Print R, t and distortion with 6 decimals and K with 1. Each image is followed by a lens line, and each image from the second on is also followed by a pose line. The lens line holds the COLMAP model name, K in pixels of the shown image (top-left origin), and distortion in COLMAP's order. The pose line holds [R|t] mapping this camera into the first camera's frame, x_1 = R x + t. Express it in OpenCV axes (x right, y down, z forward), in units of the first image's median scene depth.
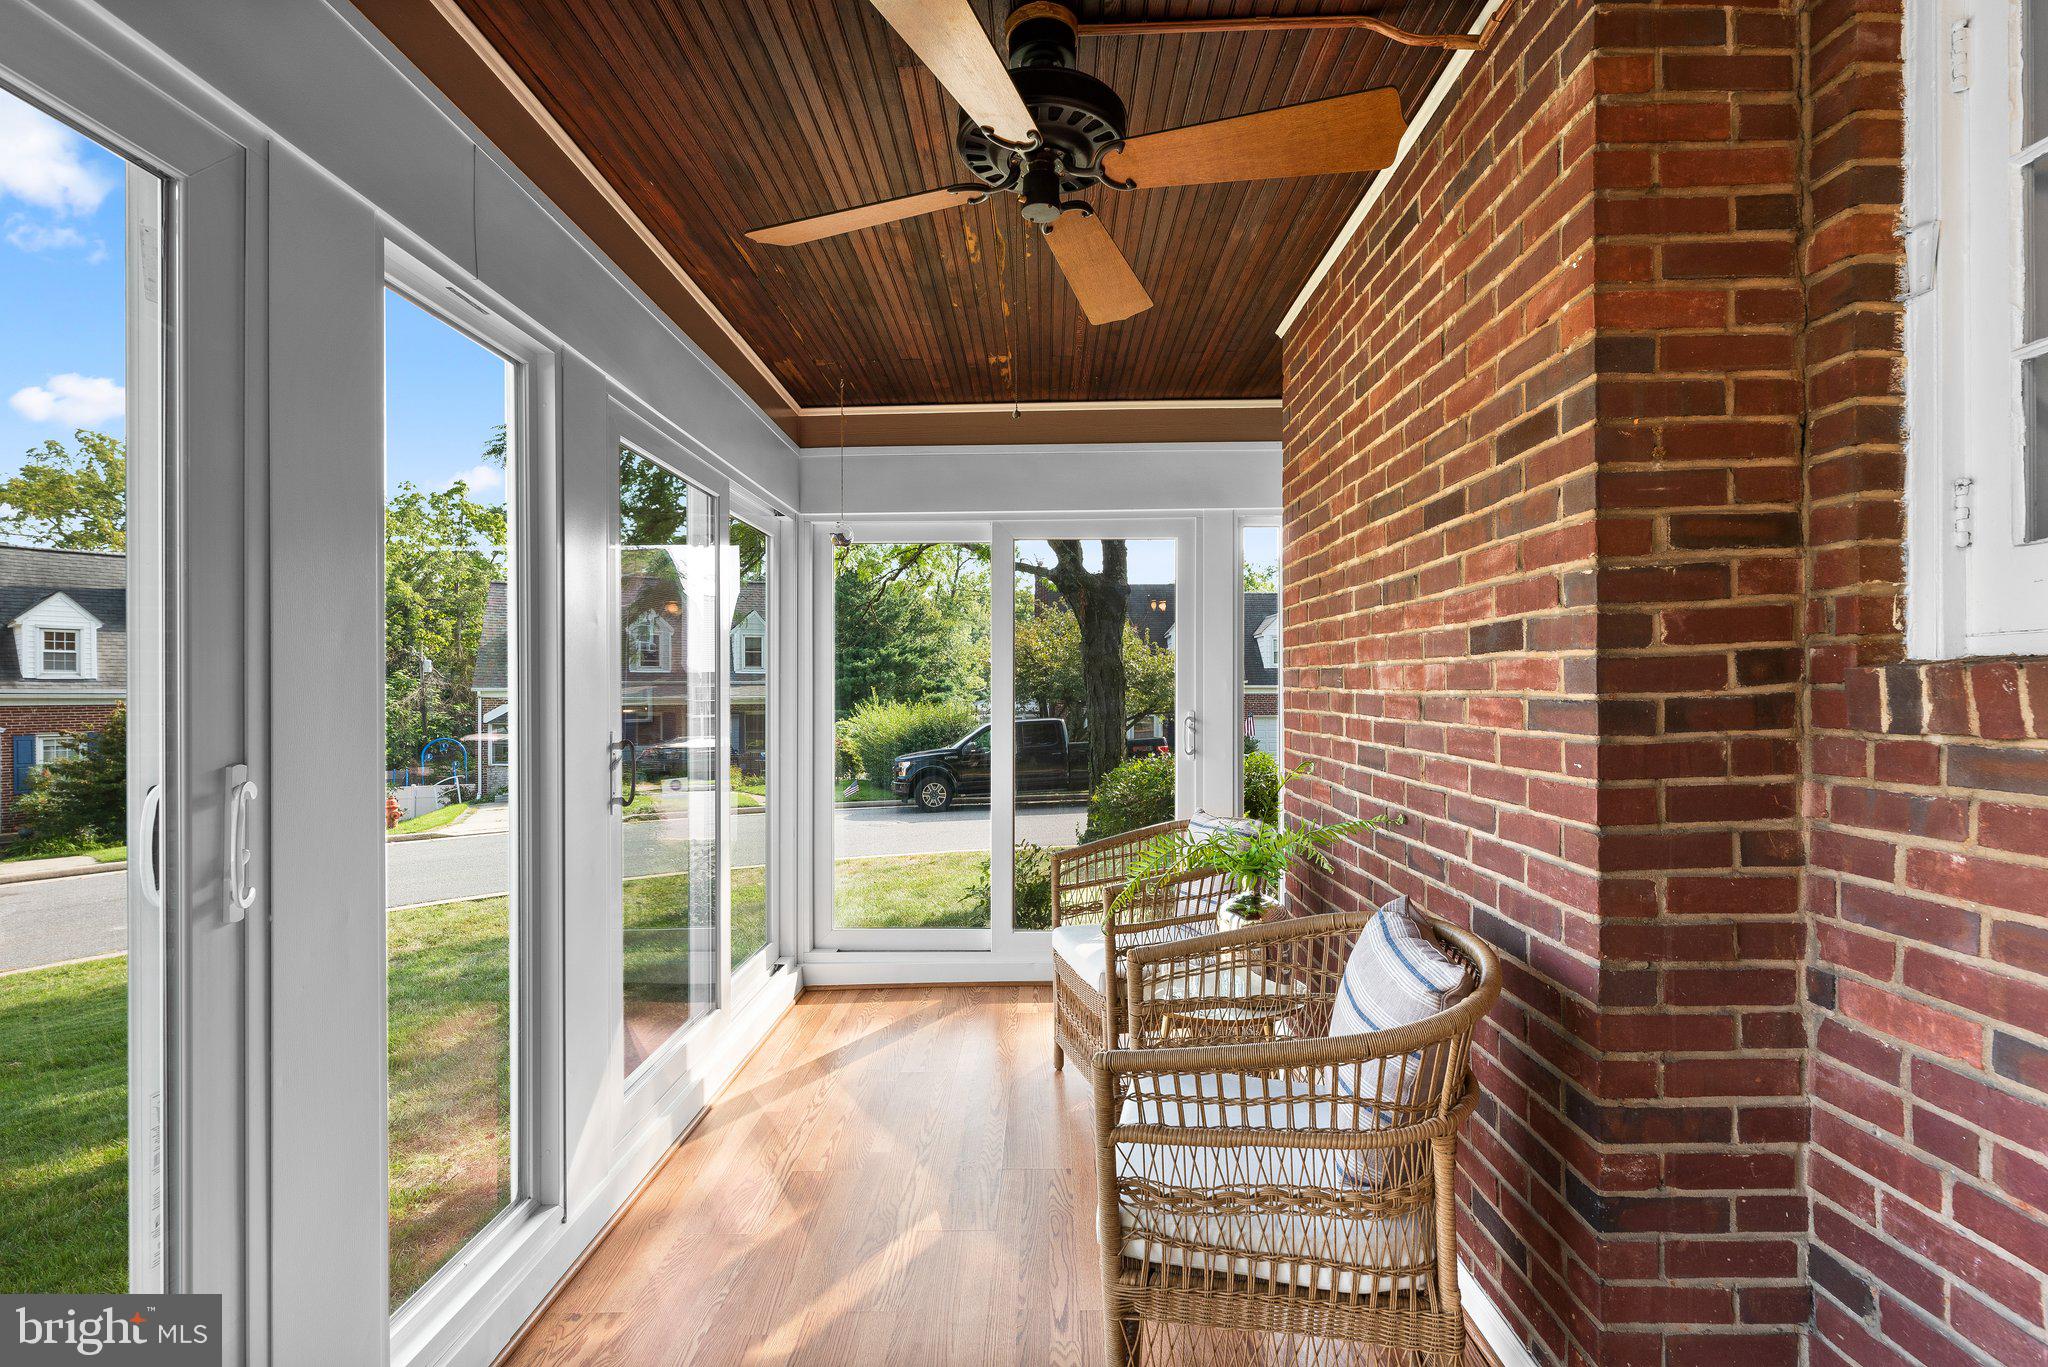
lens RADIAL K [[919.6, 0, 1022.9], [0, 919.6, 692.2], [0, 0, 1]] dist [0.002952, -0.000015]
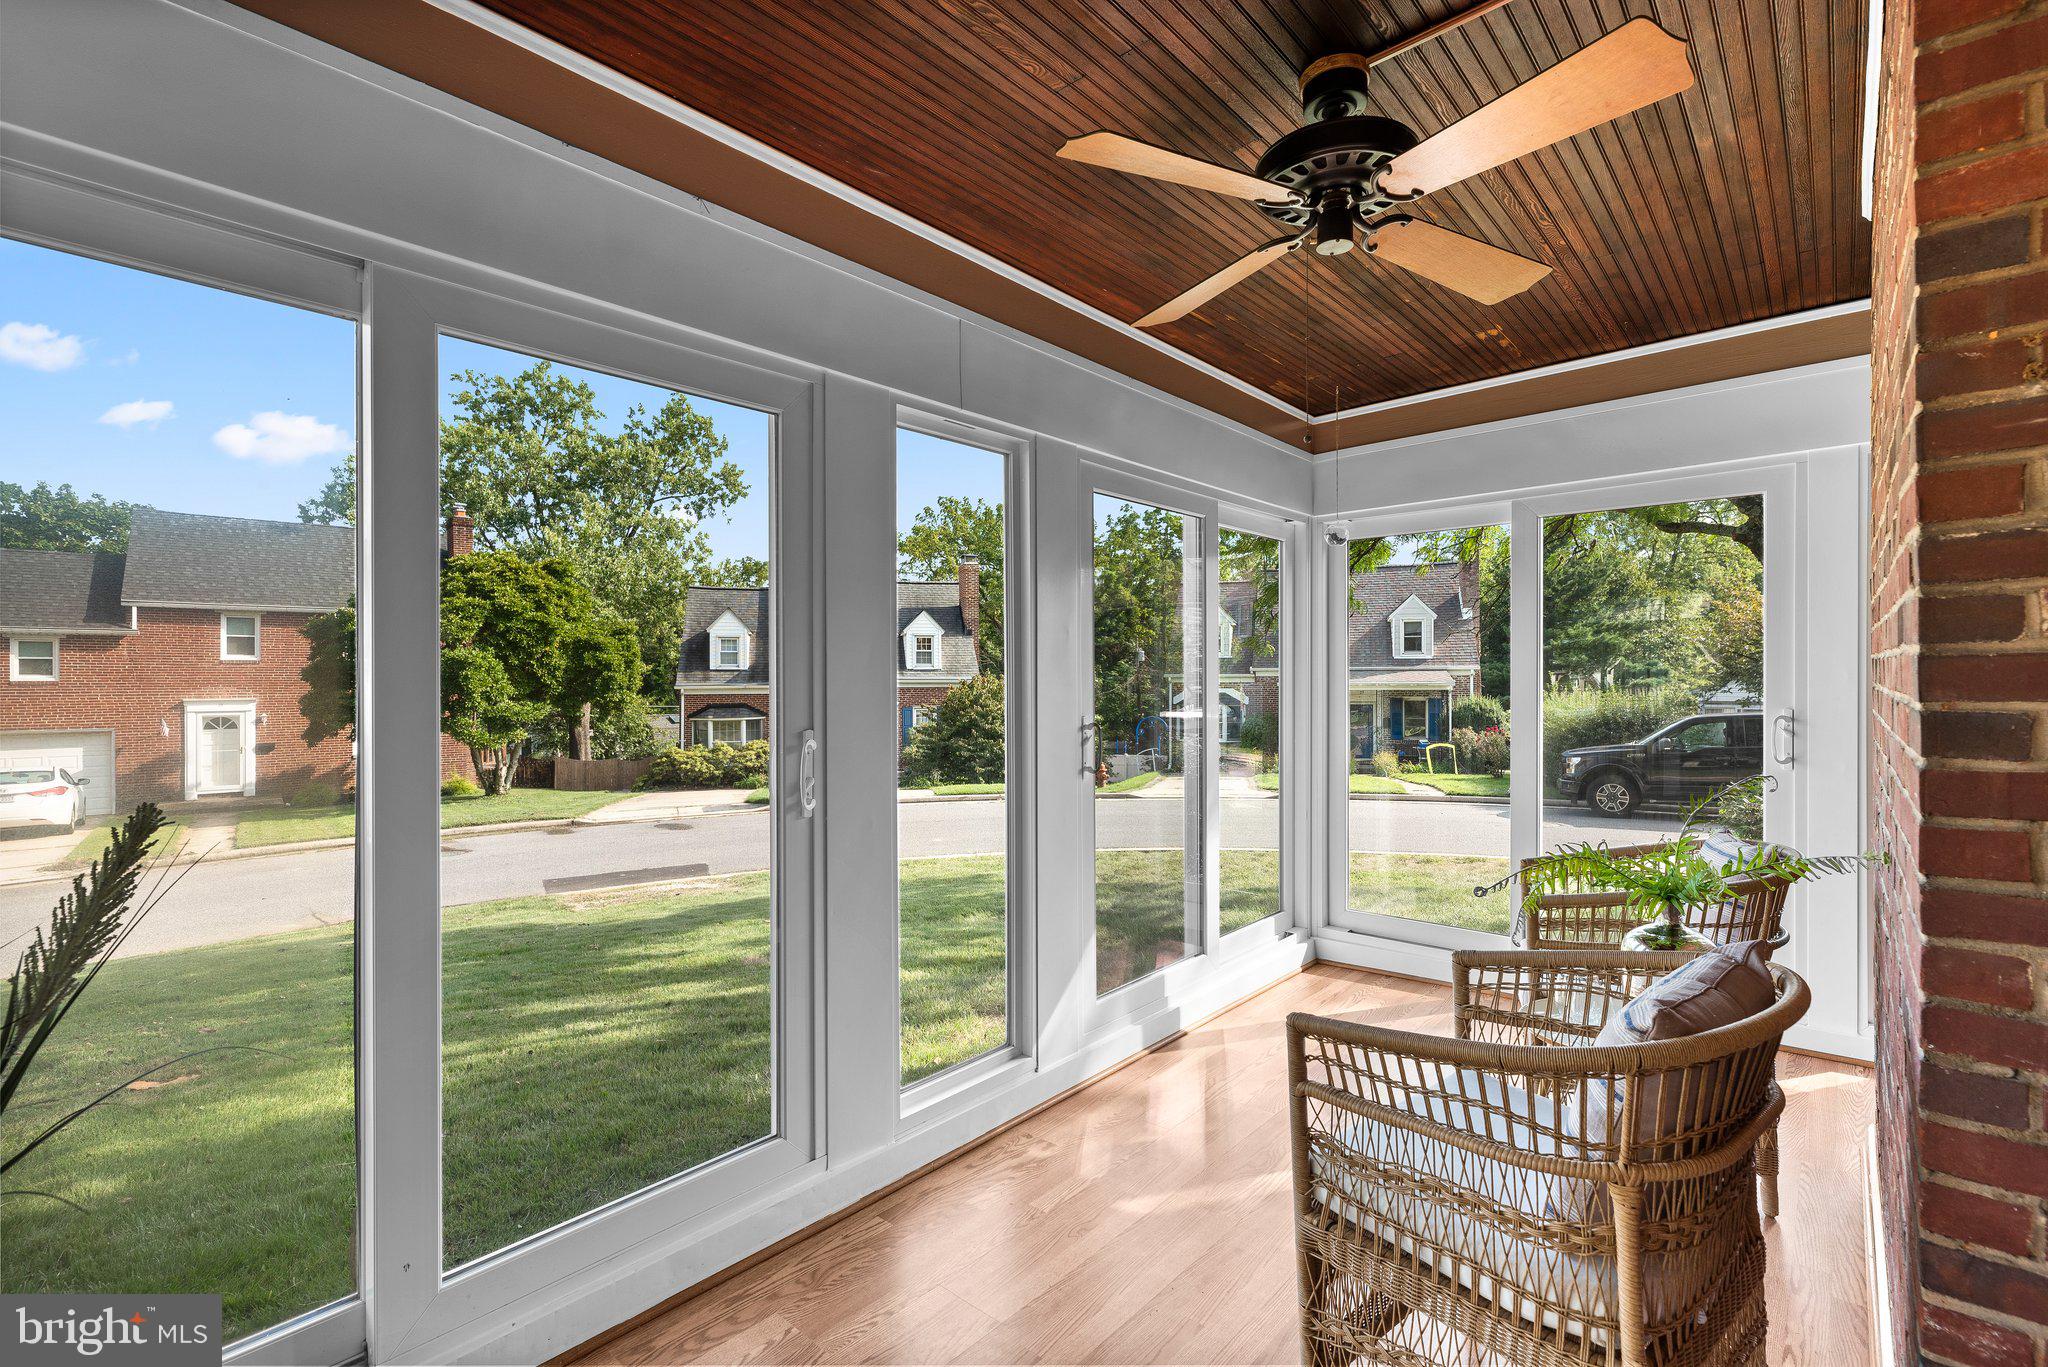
lens RADIAL K [[919.6, 0, 1036.8], [0, 919.6, 681.0], [0, 0, 1]] dist [0.002952, -0.000015]
pose [[0.761117, 0.001549, -0.648612, 0.257144], [0.001582, 0.999990, 0.004244, -0.009372], [0.648612, -0.004256, 0.761107, -0.028757]]
